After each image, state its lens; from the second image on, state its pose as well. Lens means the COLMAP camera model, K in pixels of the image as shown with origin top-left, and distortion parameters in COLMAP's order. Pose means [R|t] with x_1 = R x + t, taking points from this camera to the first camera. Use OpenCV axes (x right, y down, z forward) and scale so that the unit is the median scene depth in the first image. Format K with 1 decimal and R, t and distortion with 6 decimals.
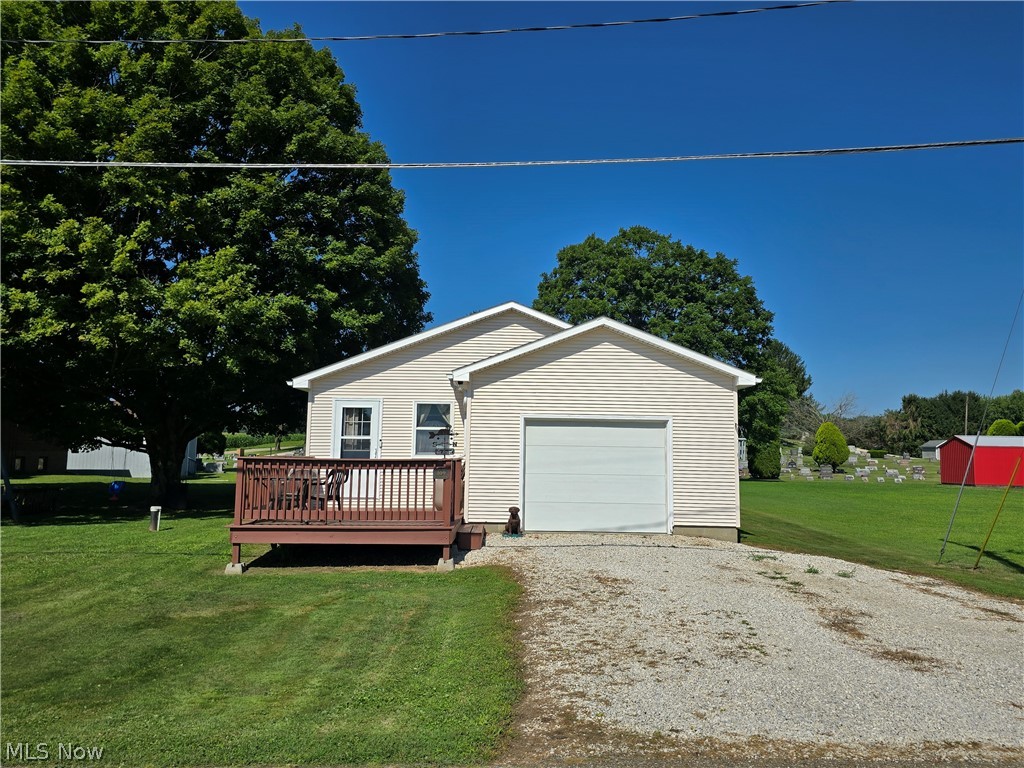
lens RADIAL K [[757.7, 0, 531.7], [0, 757.7, 381.2], [0, 0, 1]] dist [0.187731, -0.401440]
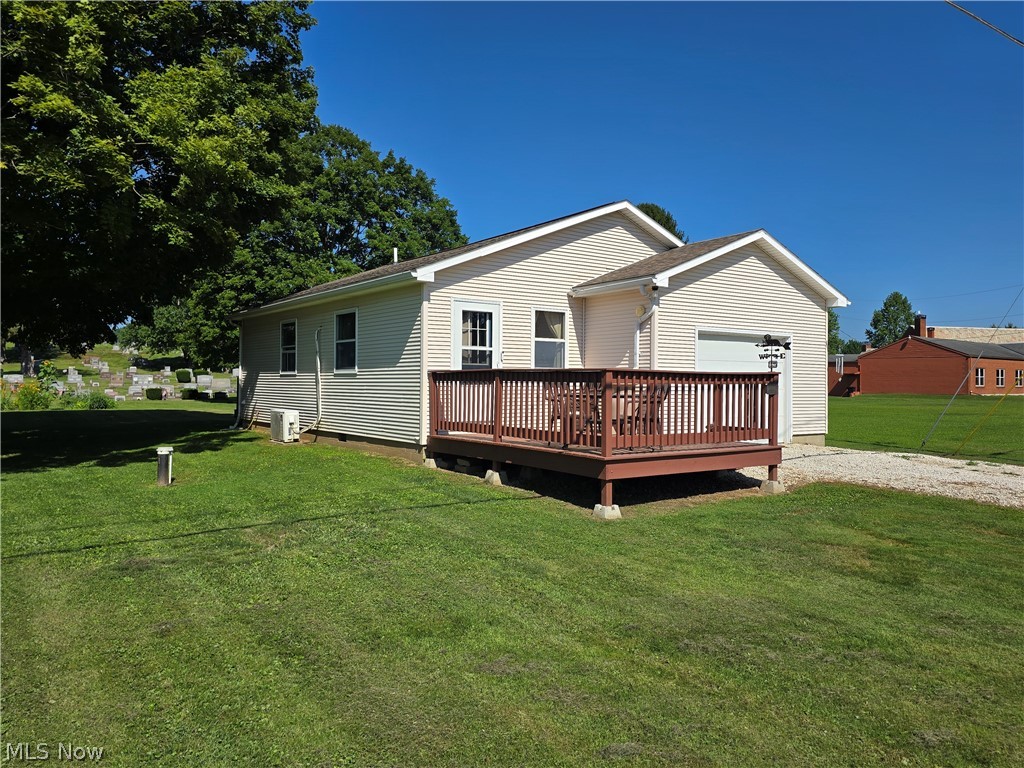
lens RADIAL K [[747.5, 0, 548.4], [0, 747.5, 369.2], [0, 0, 1]] dist [0.004560, -0.000038]
pose [[0.811276, 0.000593, 0.584663, -0.627447], [-0.053142, 0.995935, 0.072730, 0.034202], [-0.582243, -0.090074, 0.808010, 0.316870]]
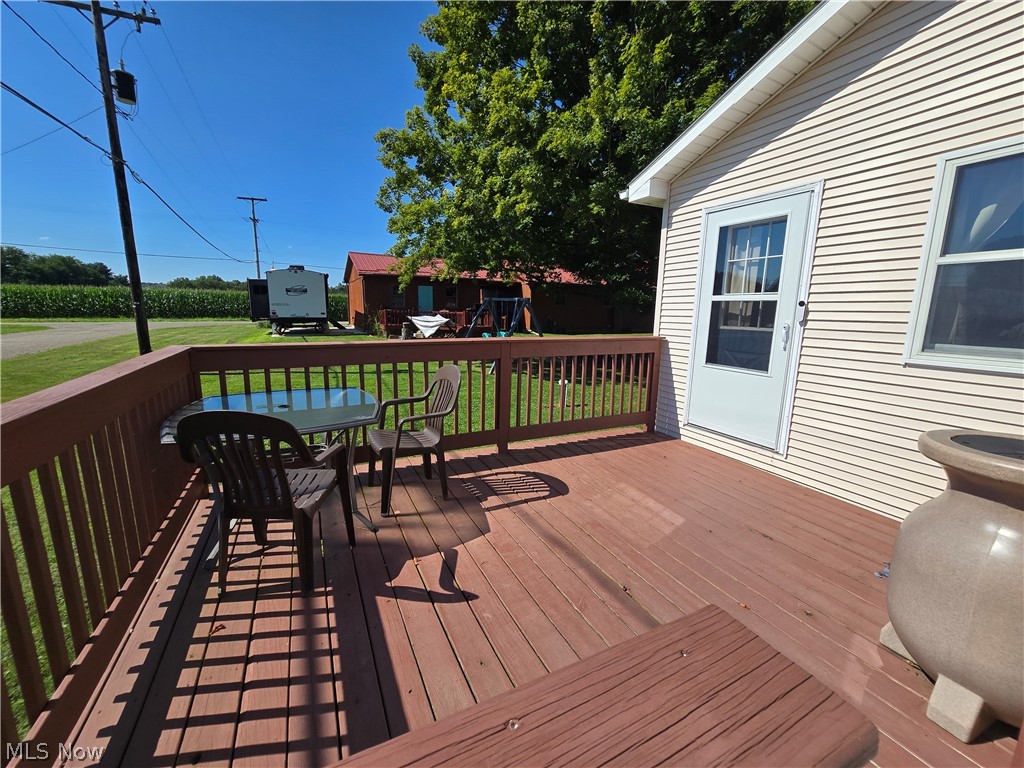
lens RADIAL K [[418.8, 0, 511.9], [0, 418.8, 378.4], [0, 0, 1]] dist [-0.002181, 0.000155]
pose [[0.423324, 0.144511, -0.894379, -0.072447], [0.077890, 0.977736, 0.194846, 0.062323], [0.902624, -0.152146, 0.402644, 0.785654]]
